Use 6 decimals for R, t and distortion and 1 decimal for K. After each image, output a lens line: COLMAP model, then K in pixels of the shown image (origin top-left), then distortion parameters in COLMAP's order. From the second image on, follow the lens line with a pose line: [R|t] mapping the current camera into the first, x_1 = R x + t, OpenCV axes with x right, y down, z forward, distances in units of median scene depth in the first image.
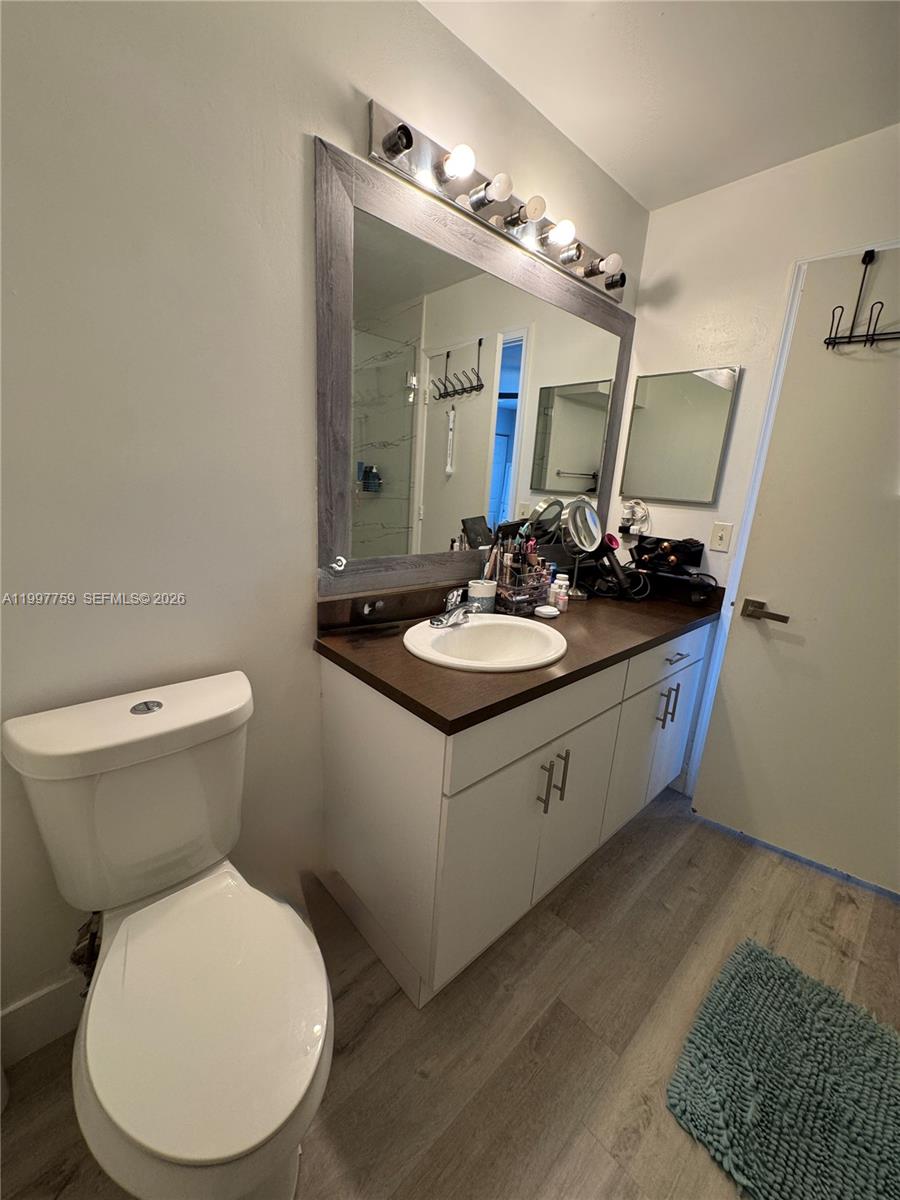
lens RADIAL K [[477.0, 0, 450.0], [0, 477.0, 600.0], [0, 0, 1]] dist [-0.000805, 0.000493]
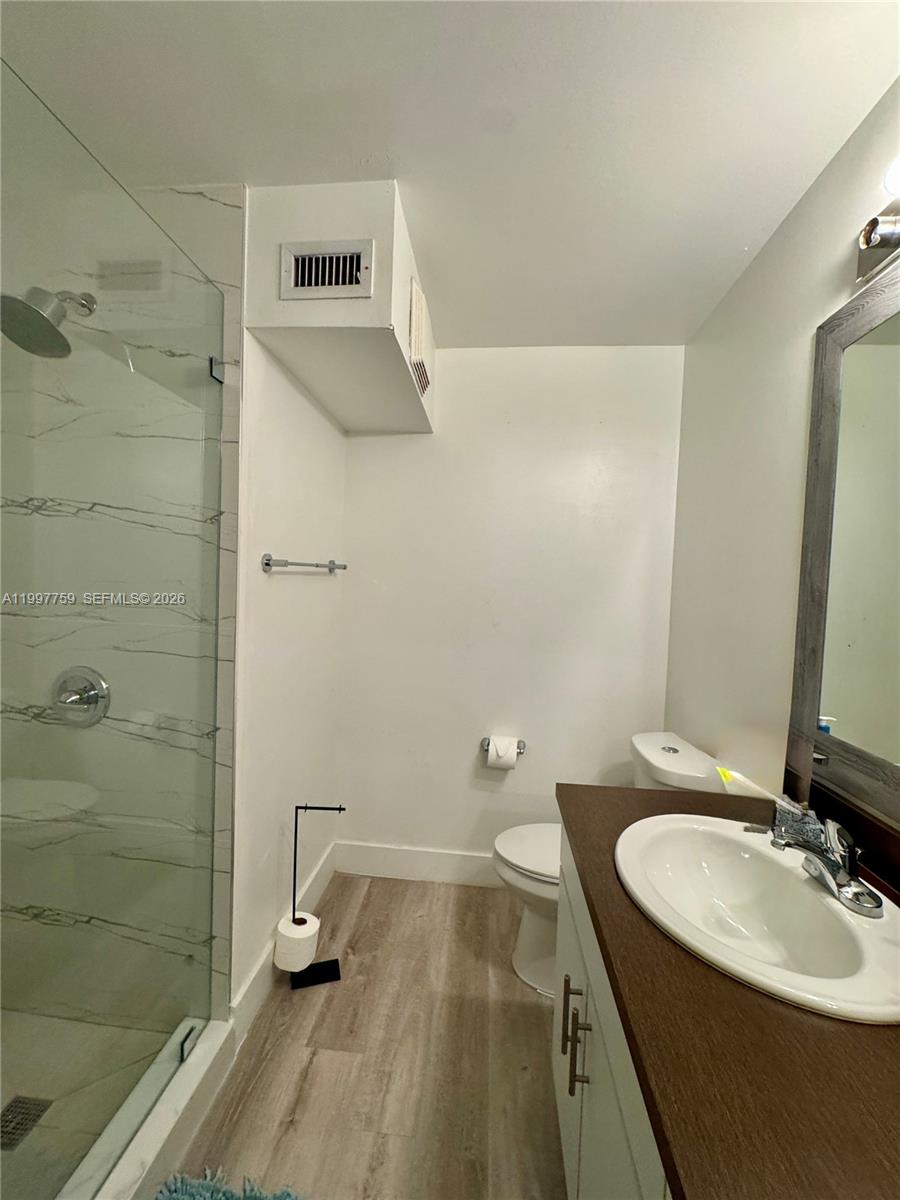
lens RADIAL K [[477.0, 0, 450.0], [0, 477.0, 600.0], [0, 0, 1]] dist [-0.000805, 0.000493]
pose [[-0.739214, -0.063275, -0.670492, 0.985613], [-0.247852, 0.951264, 0.183485, -0.351767], [0.626205, 0.301818, -0.718870, 1.373528]]
